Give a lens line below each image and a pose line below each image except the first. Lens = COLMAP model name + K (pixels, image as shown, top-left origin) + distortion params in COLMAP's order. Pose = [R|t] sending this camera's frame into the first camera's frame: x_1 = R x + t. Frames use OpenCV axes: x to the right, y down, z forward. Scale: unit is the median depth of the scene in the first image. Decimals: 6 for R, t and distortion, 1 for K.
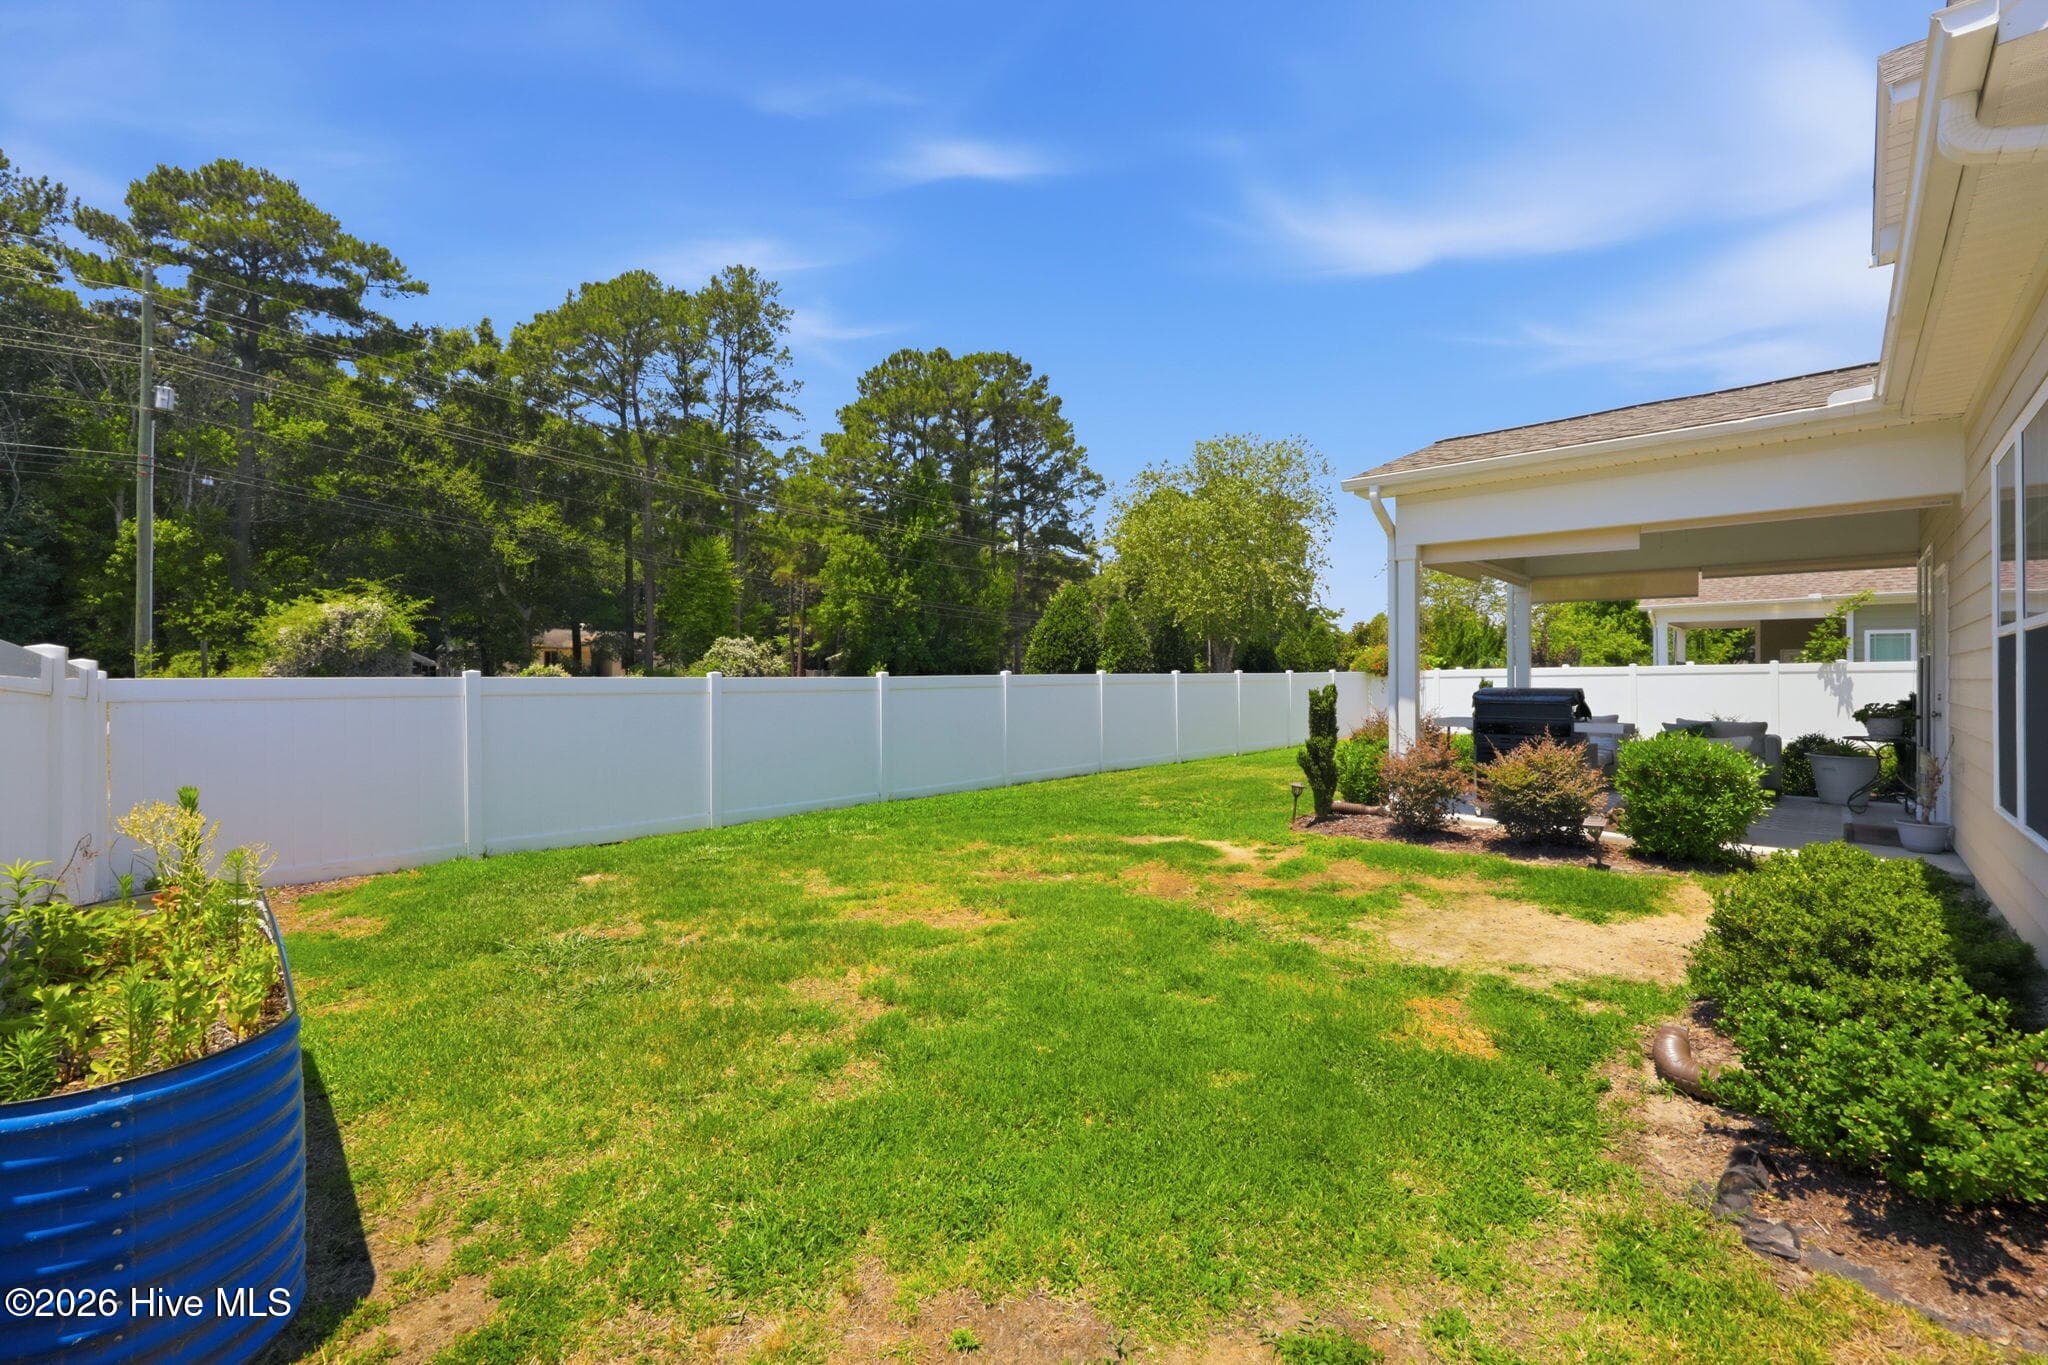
lens RADIAL K [[827.0, 0, 1023.9], [0, 827.0, 667.0], [0, 0, 1]] dist [-0.001454, 0.000461]
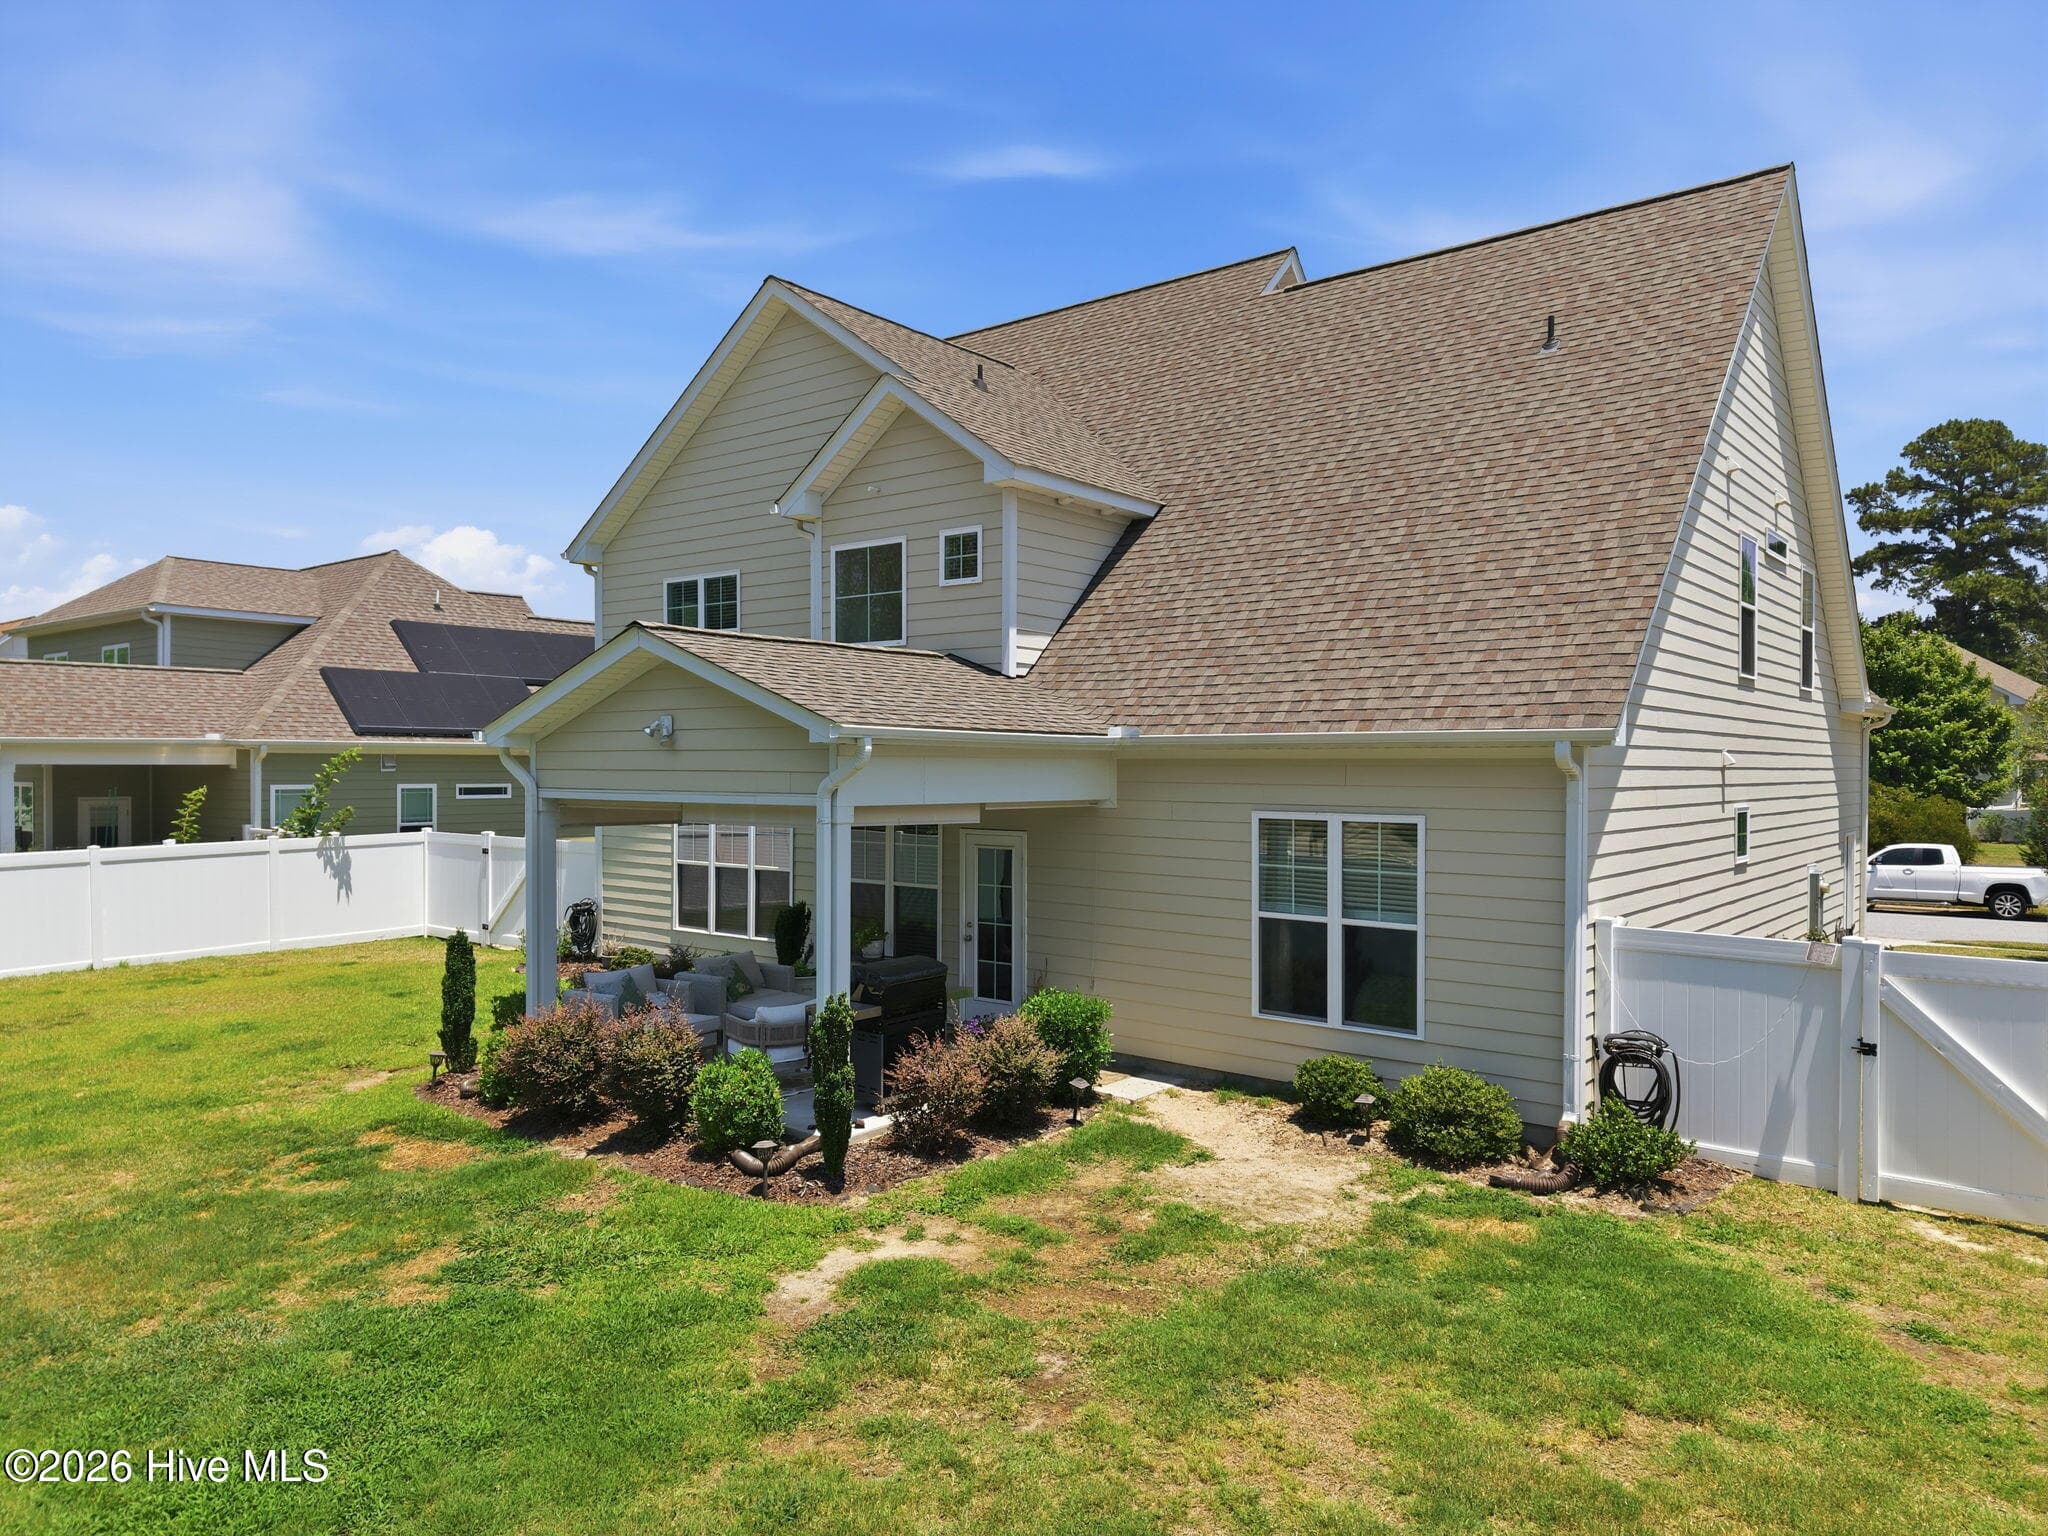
lens RADIAL K [[1368.2, 0, 1026.4], [0, 1368.2, 773.6], [0, 0, 1]] dist [0.034758, -0.044207]
pose [[-0.091519, -0.017090, 0.995657, -1.489765], [-0.012605, 0.999792, 0.016002, -0.343074], [-0.995723, -0.011086, -0.091716, 1.584059]]
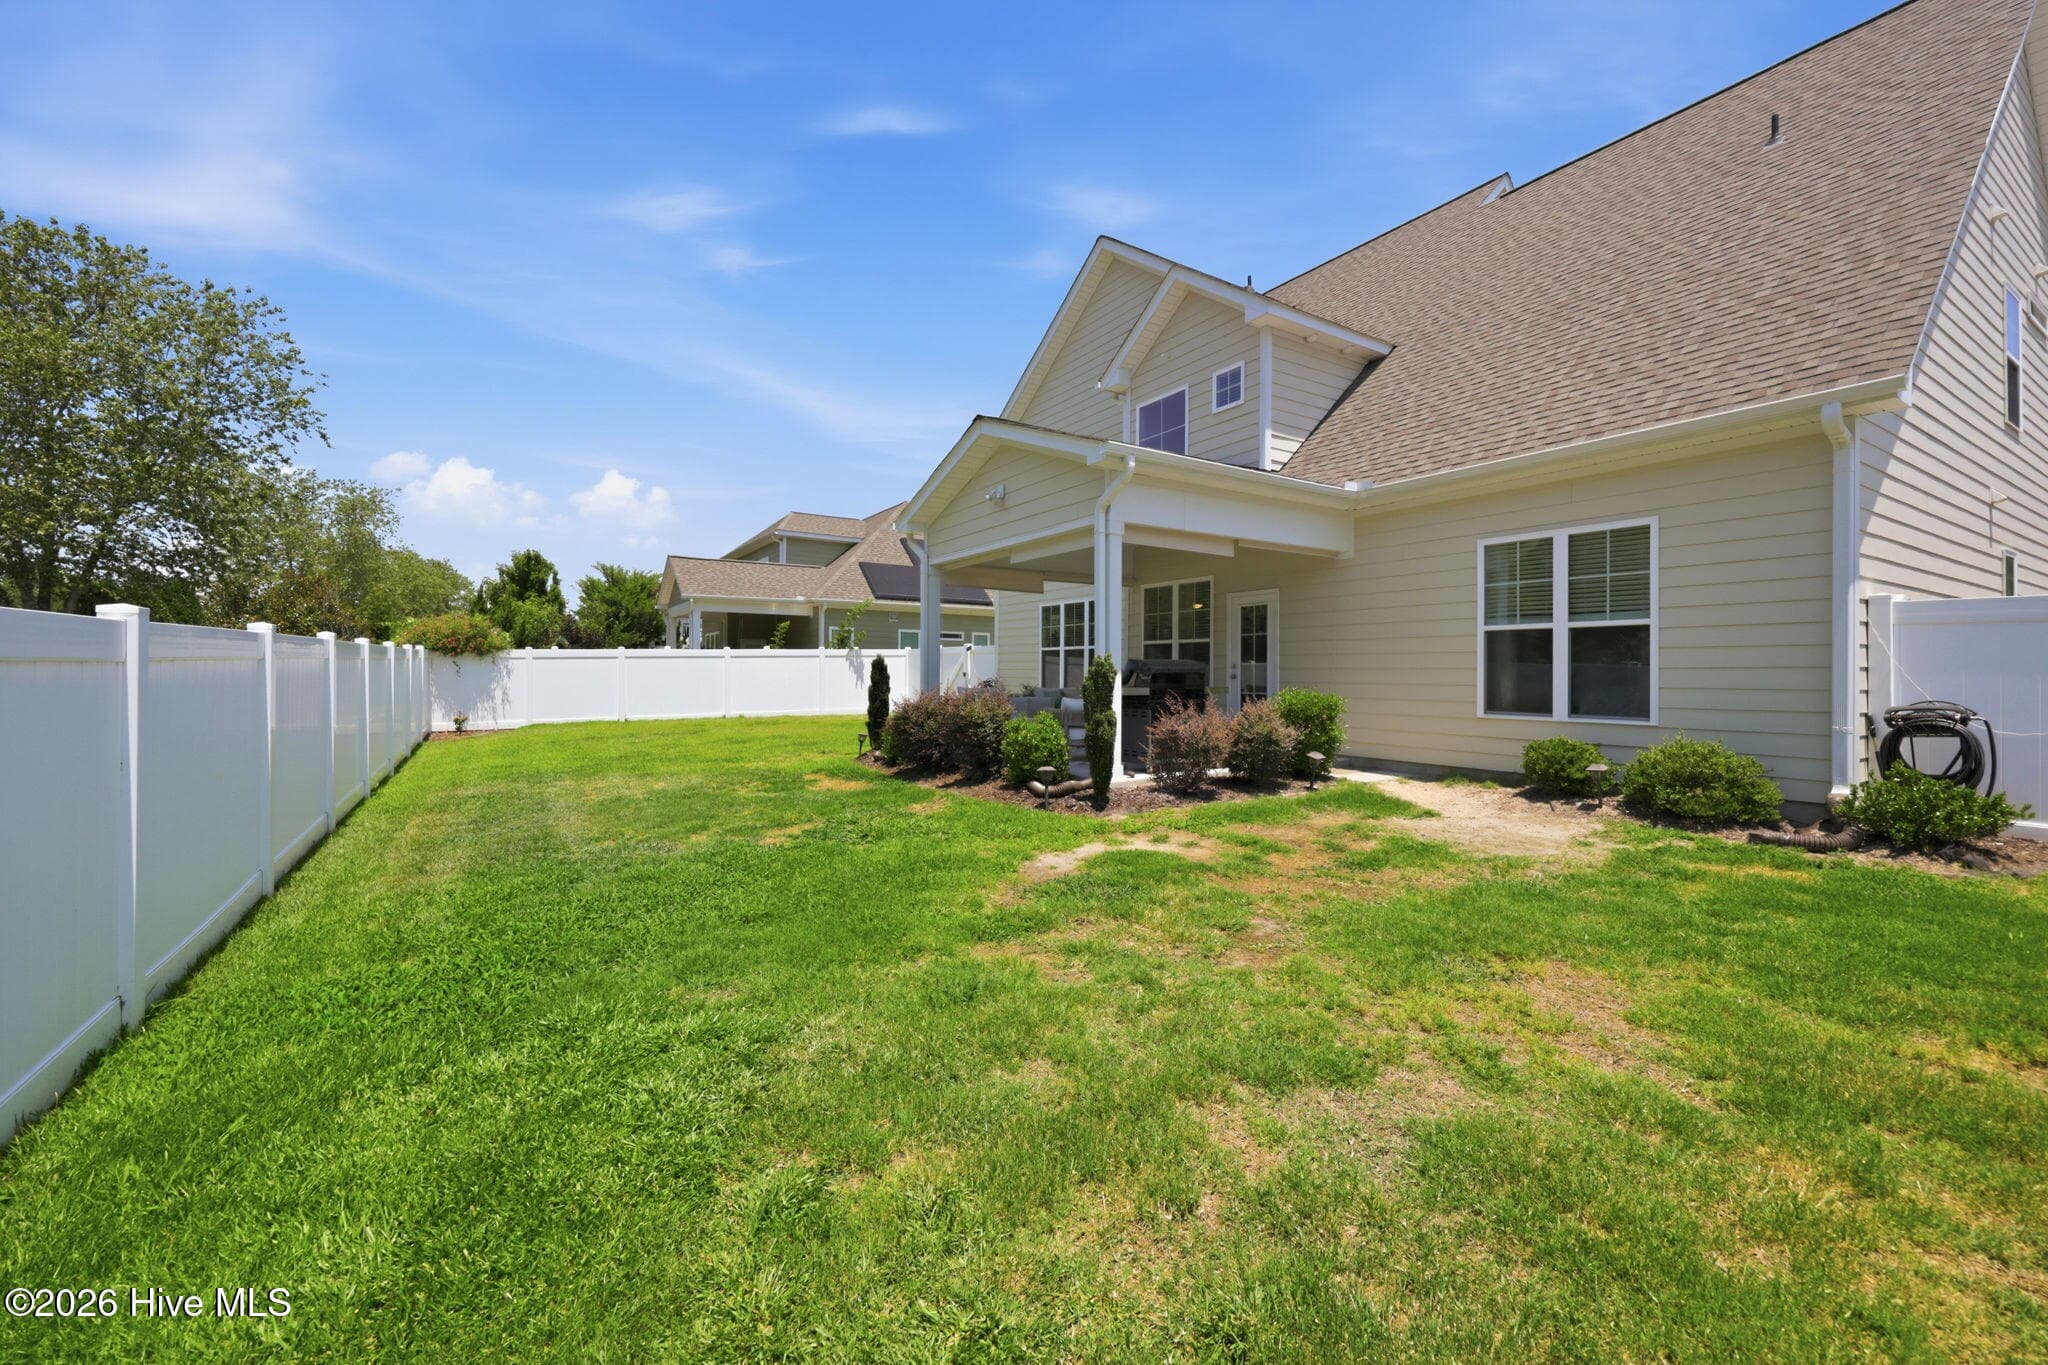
lens RADIAL K [[827.0, 0, 1023.9], [0, 827.0, 667.0], [0, 0, 1]] dist [-0.001454, 0.000461]
pose [[0.236580, -0.000336, 0.971612, -0.944762], [-0.012895, 0.999911, 0.003486, 0.054988], [-0.971526, -0.013353, 0.236555, 1.451907]]
